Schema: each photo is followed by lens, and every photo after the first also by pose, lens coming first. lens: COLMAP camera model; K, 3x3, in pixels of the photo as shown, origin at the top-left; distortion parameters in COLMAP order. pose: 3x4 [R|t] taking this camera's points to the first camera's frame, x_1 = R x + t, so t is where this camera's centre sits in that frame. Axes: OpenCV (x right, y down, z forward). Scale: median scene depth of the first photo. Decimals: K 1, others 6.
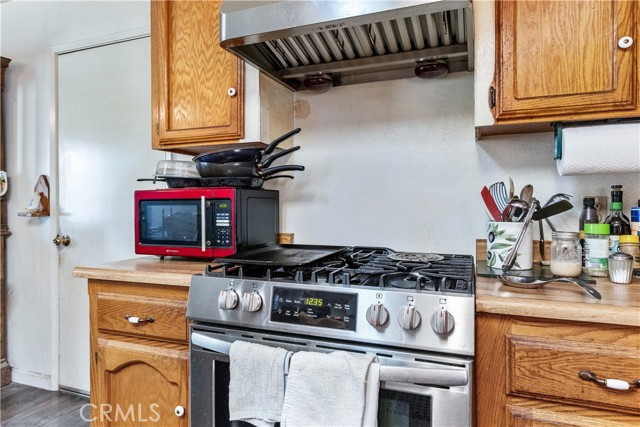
lens RADIAL K [[404.2, 0, 303.7], [0, 404.2, 203.2], [0, 0, 1]] dist [-0.003201, -0.000124]
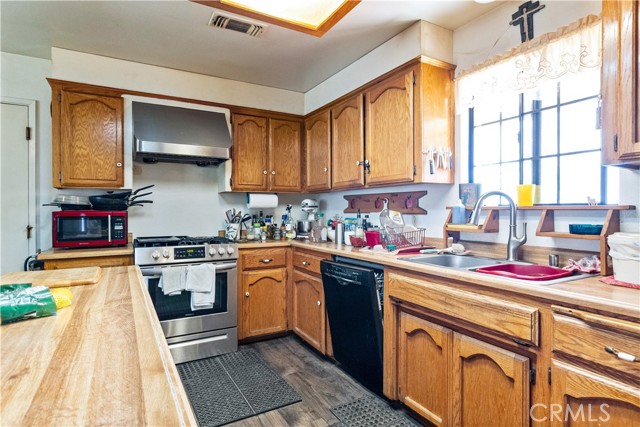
lens RADIAL K [[346.4, 0, 318.4], [0, 346.4, 216.0], [0, 0, 1]] dist [0.002340, -0.001203]
pose [[0.618137, -0.008887, 0.786020, -1.117973], [-0.001477, 0.999921, 0.012468, -0.041536], [-0.786069, -0.008868, 0.618075, -1.072008]]
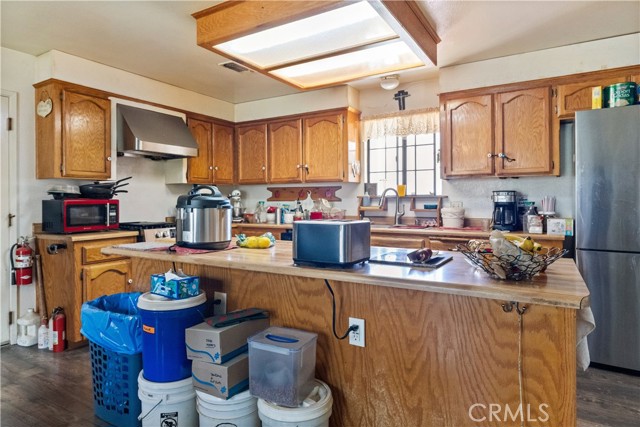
lens RADIAL K [[382.0, 0, 319.3], [0, 382.0, 206.6], [0, 0, 1]] dist [0.003462, 0.000193]
pose [[0.149126, -0.011038, 0.988757, -2.605208], [0.004422, 0.999935, 0.010496, -0.016246], [-0.988808, 0.002807, 0.149165, -0.645155]]
